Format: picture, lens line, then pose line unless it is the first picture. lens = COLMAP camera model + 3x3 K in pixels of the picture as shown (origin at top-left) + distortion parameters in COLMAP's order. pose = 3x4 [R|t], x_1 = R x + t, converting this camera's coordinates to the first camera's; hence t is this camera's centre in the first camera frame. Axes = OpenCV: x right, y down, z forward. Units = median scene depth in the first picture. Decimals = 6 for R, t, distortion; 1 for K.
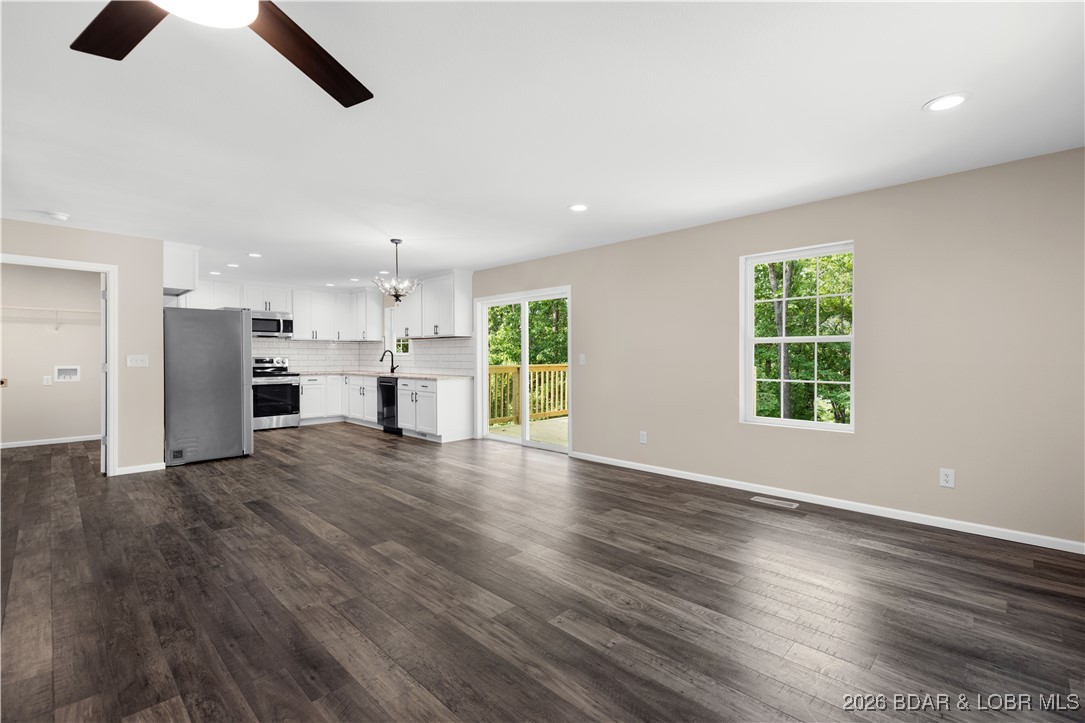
lens RADIAL K [[489.3, 0, 540.9], [0, 489.3, 362.2], [0, 0, 1]] dist [0.001561, 0.001283]
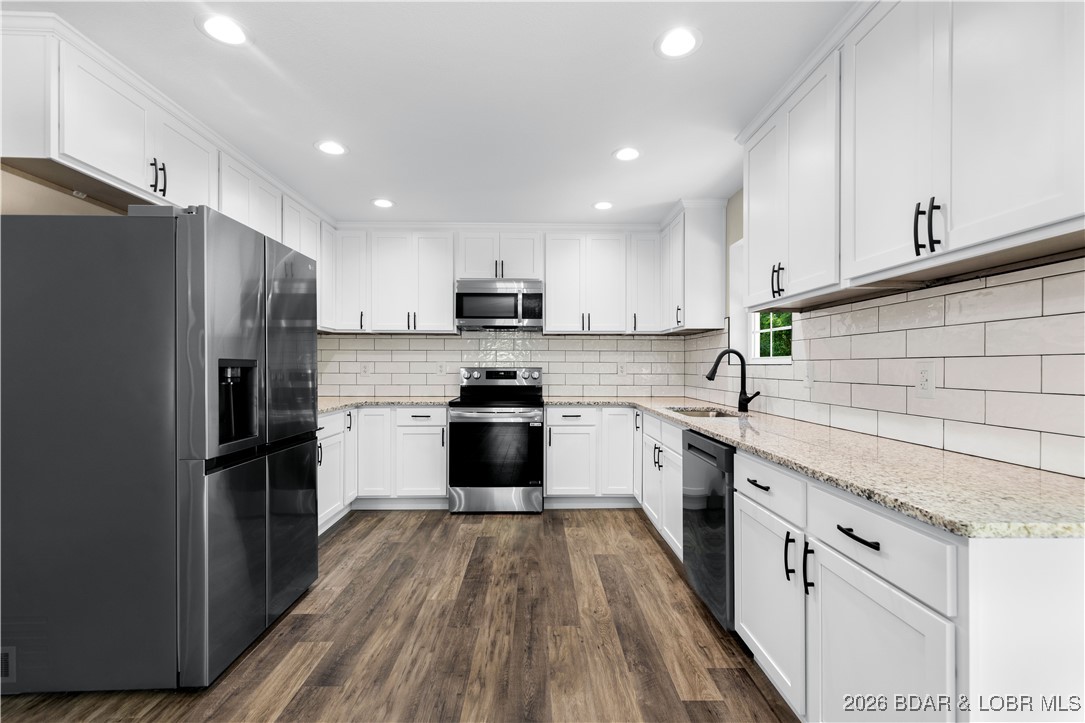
lens RADIAL K [[489.3, 0, 540.9], [0, 489.3, 366.7], [0, 0, 1]] dist [0.001561, 0.001283]
pose [[0.719171, 0.002698, -0.694828, -0.206172], [-0.011490, 0.999902, -0.008010, -0.009083], [0.694738, 0.013744, 0.719132, 0.824818]]
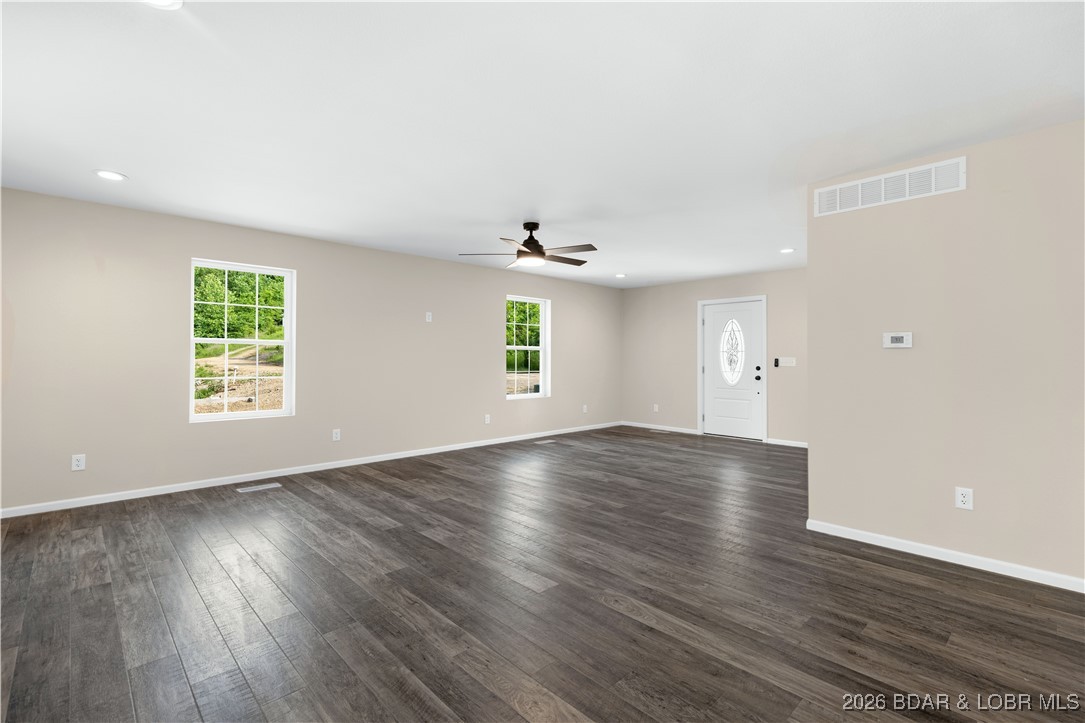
lens RADIAL K [[489.3, 0, 542.3], [0, 489.3, 354.4], [0, 0, 1]] dist [0.001561, 0.001283]
pose [[-0.999708, -0.001926, 0.024073, -0.158198], [-0.001830, 0.999990, 0.003998, -0.010162], [-0.024080, 0.003953, -0.999702, 0.858799]]
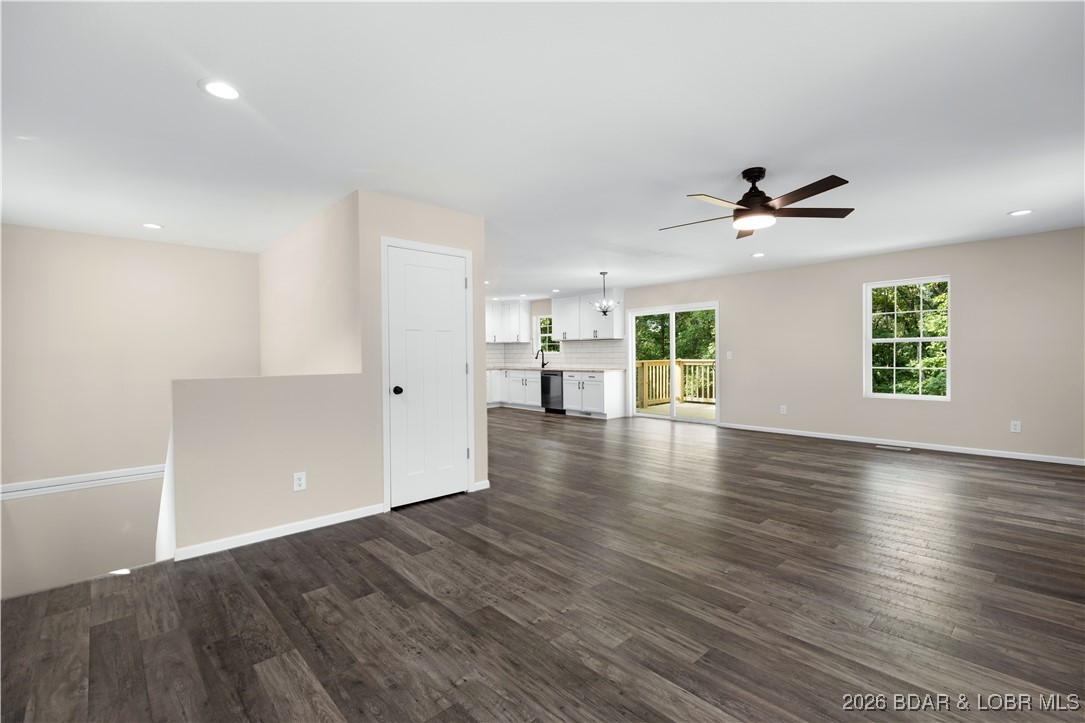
lens RADIAL K [[489.3, 0, 540.8], [0, 489.3, 364.8], [0, 0, 1]] dist [0.001561, 0.001283]
pose [[0.998740, -0.008783, -0.049412, -0.322055], [0.009208, 0.999922, 0.008385, 0.004542], [0.049334, -0.008830, 0.998743, -0.339002]]
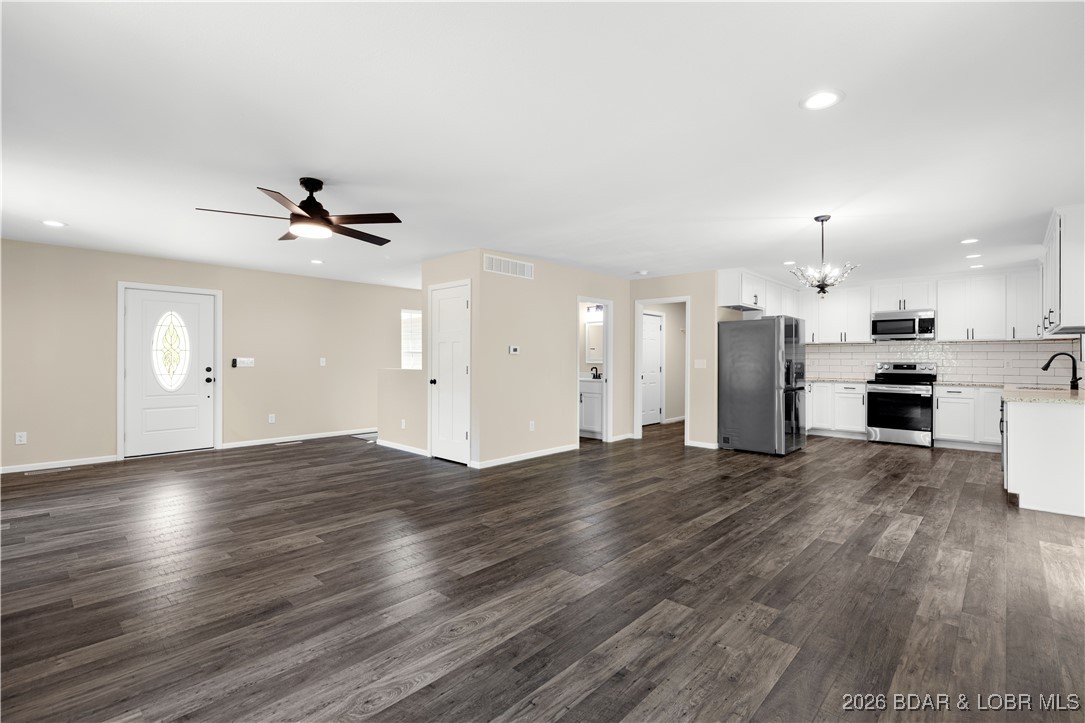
lens RADIAL K [[489.3, 0, 539.3], [0, 489.3, 362.8], [0, 0, 1]] dist [0.001561, 0.001283]
pose [[0.023252, 0.006160, -0.999711, 0.392702], [-0.015516, 0.999863, 0.005800, -0.005776], [0.999609, 0.015376, 0.023344, 0.406168]]
